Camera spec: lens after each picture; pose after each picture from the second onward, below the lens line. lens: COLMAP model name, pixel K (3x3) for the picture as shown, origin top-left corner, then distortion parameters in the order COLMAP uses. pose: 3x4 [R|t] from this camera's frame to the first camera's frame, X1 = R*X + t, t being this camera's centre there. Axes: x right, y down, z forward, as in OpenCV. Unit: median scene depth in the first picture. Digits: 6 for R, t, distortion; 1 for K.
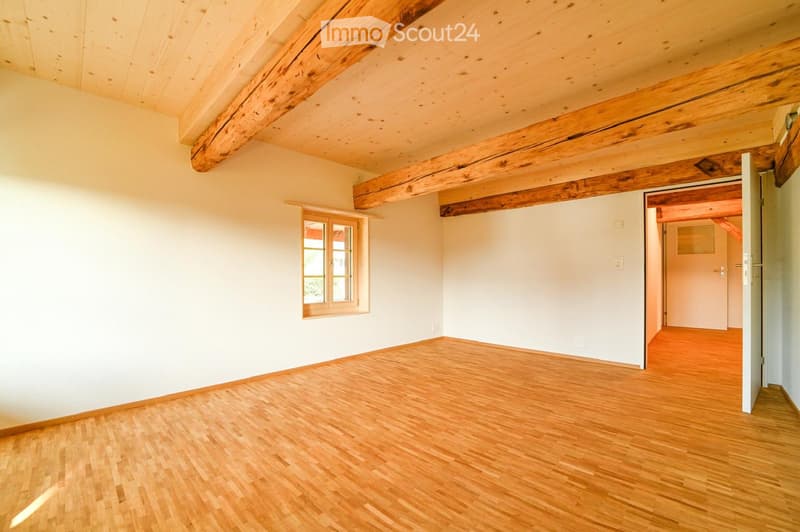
lens RADIAL K [[324.2, 0, 399.8], [0, 324.2, 269.7], [0, 0, 1]] dist [-0.016814, 0.000306]
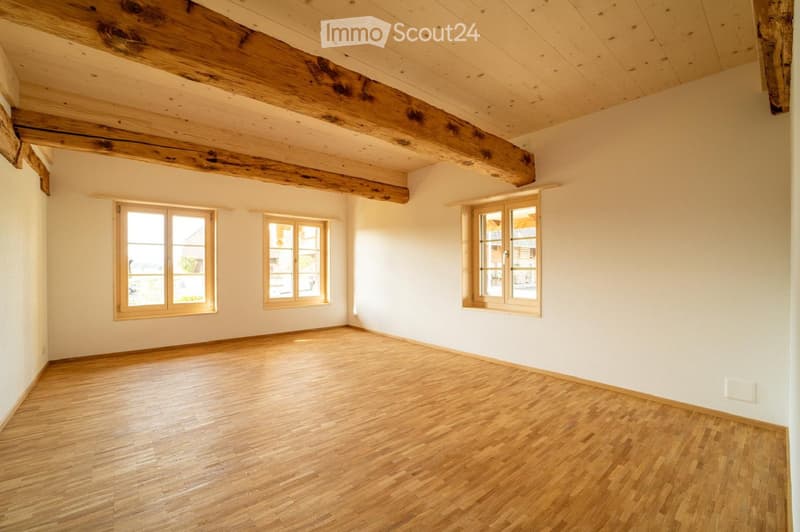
lens RADIAL K [[324.2, 0, 399.8], [0, 324.2, 269.7], [0, 0, 1]] dist [-0.016814, 0.000306]
pose [[-0.075725, 0.004432, -0.997119, 0.863562], [0.016676, 0.999856, 0.003177, 0.017928], [0.996989, -0.016387, -0.075788, 0.940473]]
